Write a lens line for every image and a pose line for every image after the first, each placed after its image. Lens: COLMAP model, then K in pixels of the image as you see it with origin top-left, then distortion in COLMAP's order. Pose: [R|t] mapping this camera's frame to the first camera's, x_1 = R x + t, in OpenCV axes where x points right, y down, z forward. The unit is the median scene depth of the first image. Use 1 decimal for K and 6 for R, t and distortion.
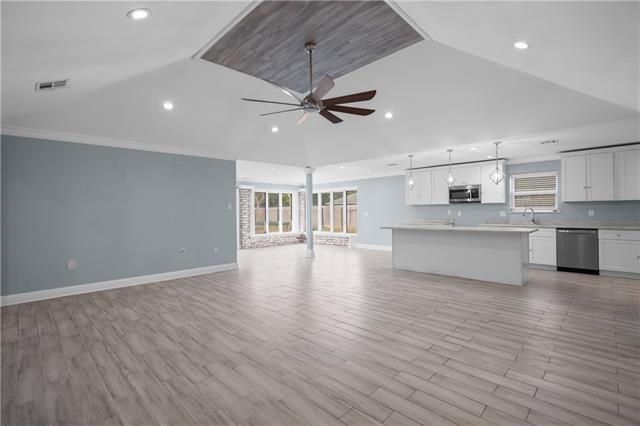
lens RADIAL K [[290.3, 0, 319.7], [0, 290.3, 214.6], [0, 0, 1]] dist [-0.008332, 0.002699]
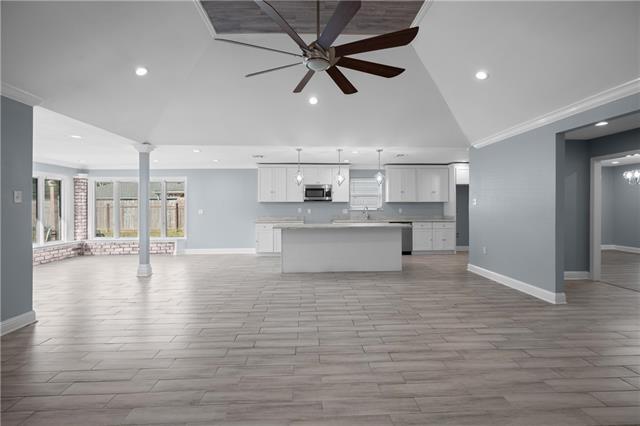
lens RADIAL K [[290.3, 0, 317.4], [0, 290.3, 206.1], [0, 0, 1]] dist [-0.008332, 0.002699]
pose [[0.686723, 0.011675, 0.726826, -0.375726], [0.004023, 0.999795, -0.019860, -0.001315], [-0.726908, 0.016562, 0.686535, 0.369078]]
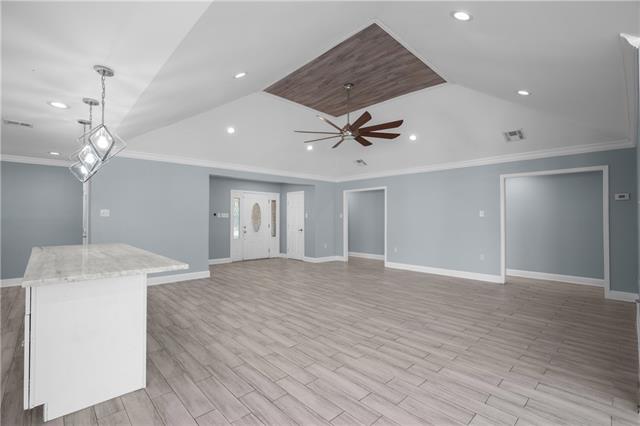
lens RADIAL K [[290.3, 0, 318.0], [0, 290.3, 217.4], [0, 0, 1]] dist [-0.008332, 0.002699]
pose [[-0.998843, 0.011159, 0.046773, 0.033939], [0.011727, 0.999861, 0.011877, -0.024146], [-0.046634, 0.012411, -0.998835, 1.577035]]
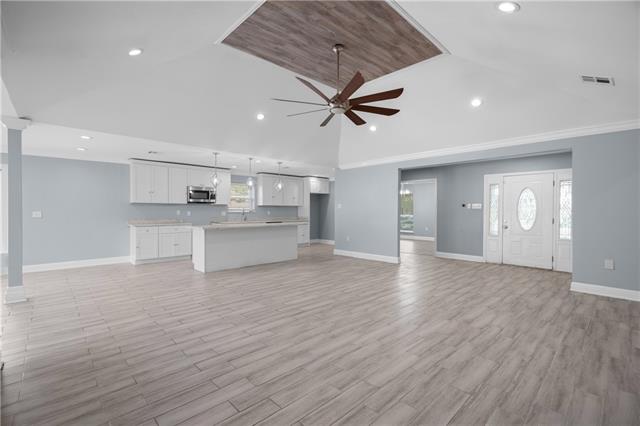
lens RADIAL K [[290.3, 0, 316.5], [0, 290.3, 213.2], [0, 0, 1]] dist [-0.008332, 0.002699]
pose [[0.044604, 0.005772, 0.998988, -0.743664], [0.011166, 0.999918, -0.006276, 0.009952], [-0.998942, 0.011434, 0.044536, 0.726608]]
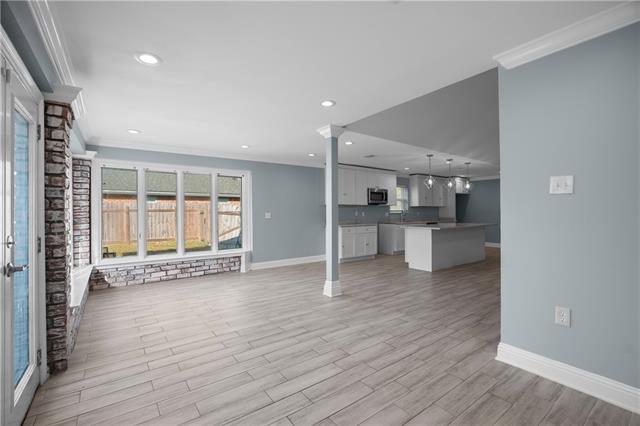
lens RADIAL K [[290.3, 0, 319.1], [0, 290.3, 212.9], [0, 0, 1]] dist [-0.008332, 0.002699]
pose [[0.160976, 0.012007, 0.986885, -0.857557], [0.016050, 0.999762, -0.014781, 0.005751], [-0.986828, 0.018219, 0.160745, 1.422730]]
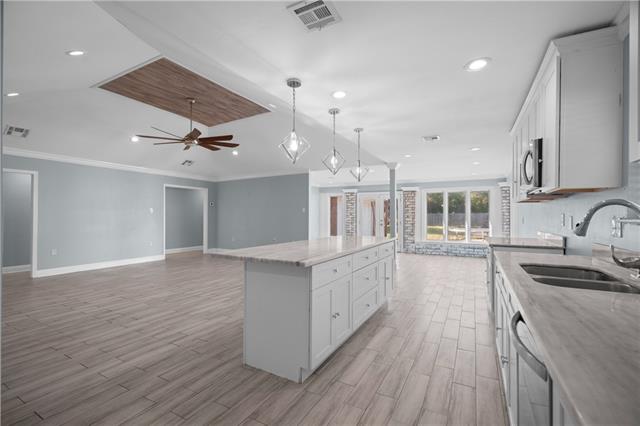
lens RADIAL K [[290.3, 0, 324.1], [0, 290.3, 210.7], [0, 0, 1]] dist [-0.008332, 0.002699]
pose [[0.283311, -0.005135, -0.959014, 1.080916], [-0.016199, 0.999817, -0.010139, -0.015602], [0.958891, 0.018407, 0.283176, 0.866384]]
